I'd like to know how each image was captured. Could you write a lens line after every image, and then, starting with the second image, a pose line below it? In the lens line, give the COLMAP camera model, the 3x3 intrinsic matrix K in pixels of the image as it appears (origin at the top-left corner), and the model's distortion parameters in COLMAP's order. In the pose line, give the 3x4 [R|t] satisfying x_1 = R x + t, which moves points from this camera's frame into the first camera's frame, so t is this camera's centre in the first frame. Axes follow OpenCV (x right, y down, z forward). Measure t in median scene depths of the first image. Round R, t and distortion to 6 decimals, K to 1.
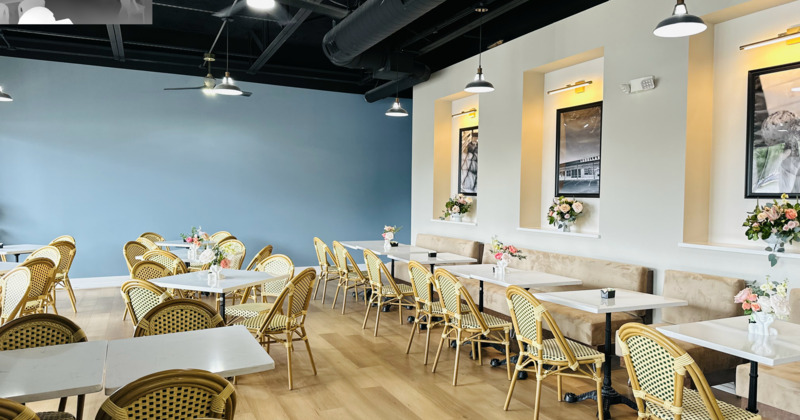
lens RADIAL K [[554.5, 0, 402.8], [0, 554.5, 212.0], [0, 0, 1]] dist [0.006823, -0.004921]
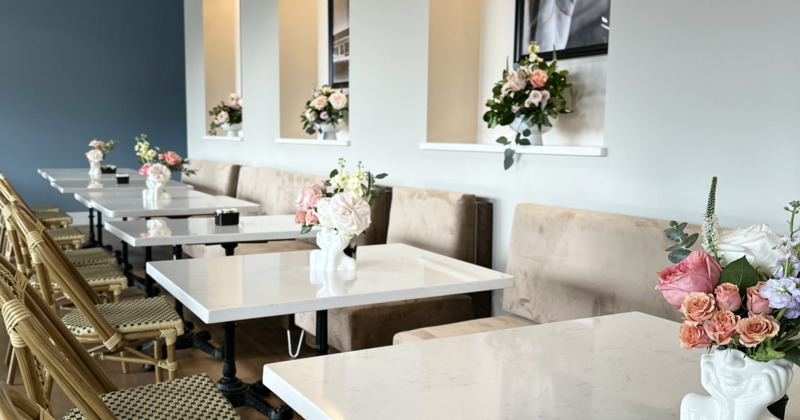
lens RADIAL K [[748.4, 0, 399.0], [0, 748.4, 213.0], [0, 0, 1]] dist [0.065656, 0.000000]
pose [[0.997809, -0.010822, 0.065276, 0.325287], [0.005773, 0.997011, 0.077050, 0.053529], [-0.065915, -0.076504, 0.994888, 0.137789]]
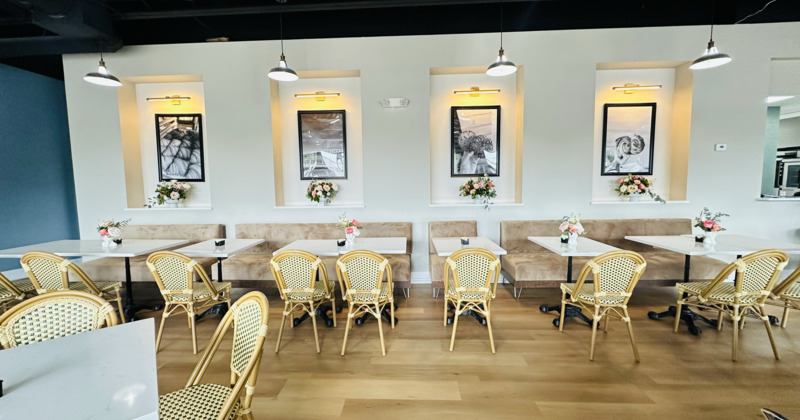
lens RADIAL K [[311.3, 0, 400.6], [0, 311.3, 209.5], [0, 0, 1]] dist [0.001209, 0.000290]
pose [[0.464190, -0.115086, 0.878227, -0.287366], [0.048874, 0.993340, 0.104339, -0.024700], [-0.884386, -0.005511, 0.466724, 0.496762]]
